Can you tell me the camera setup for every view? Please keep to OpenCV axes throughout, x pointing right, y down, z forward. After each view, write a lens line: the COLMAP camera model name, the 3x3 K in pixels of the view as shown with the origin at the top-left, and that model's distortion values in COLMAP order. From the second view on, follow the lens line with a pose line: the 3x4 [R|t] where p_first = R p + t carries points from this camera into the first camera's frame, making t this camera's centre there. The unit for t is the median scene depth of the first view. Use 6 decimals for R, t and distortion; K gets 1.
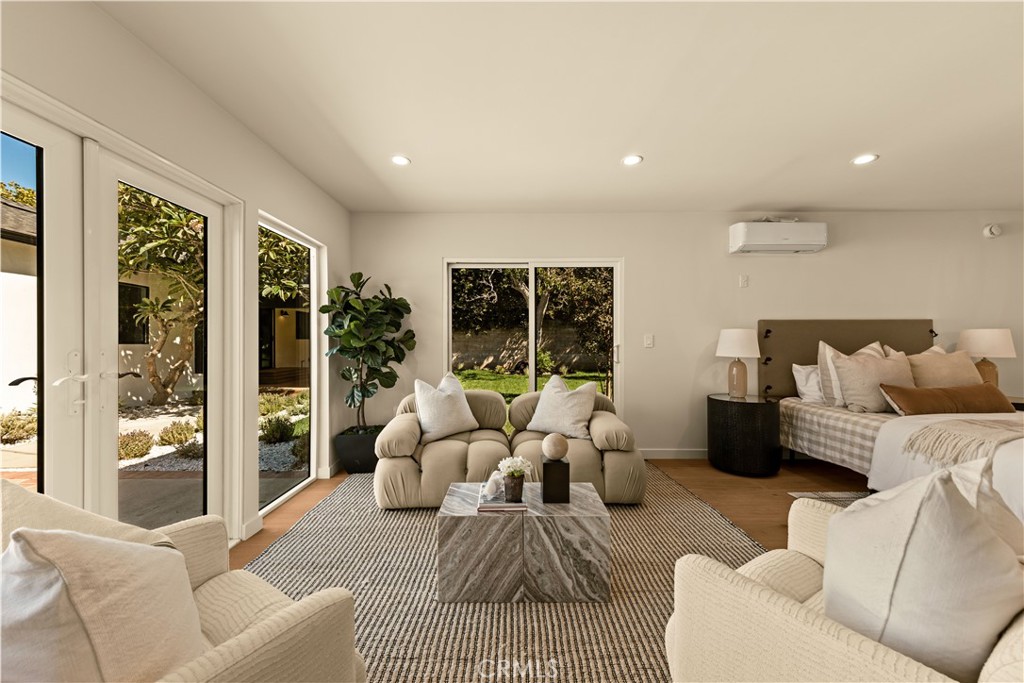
lens RADIAL K [[376.8, 0, 511.0], [0, 376.8, 340.0], [0, 0, 1]] dist [0.002425, -0.001495]
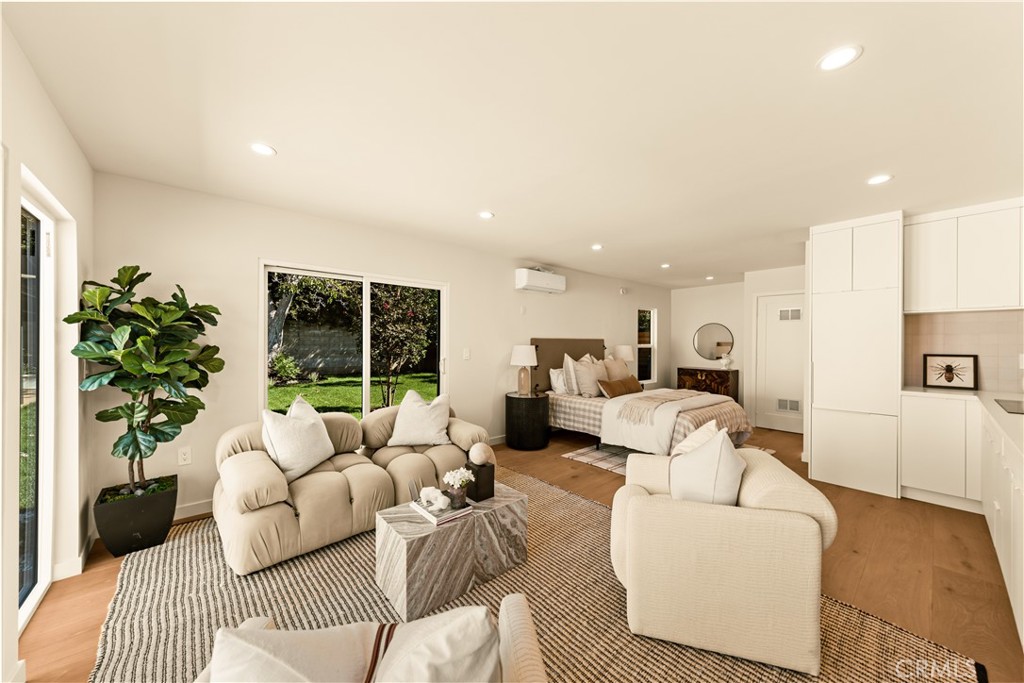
lens RADIAL K [[376.8, 0, 489.1], [0, 376.8, 334.0], [0, 0, 1]] dist [0.002425, -0.001495]
pose [[0.755003, 0.012953, 0.655594, -0.457291], [-0.009288, 0.999916, -0.009060, -0.063976], [-0.655656, 0.000751, 0.755060, 0.042388]]
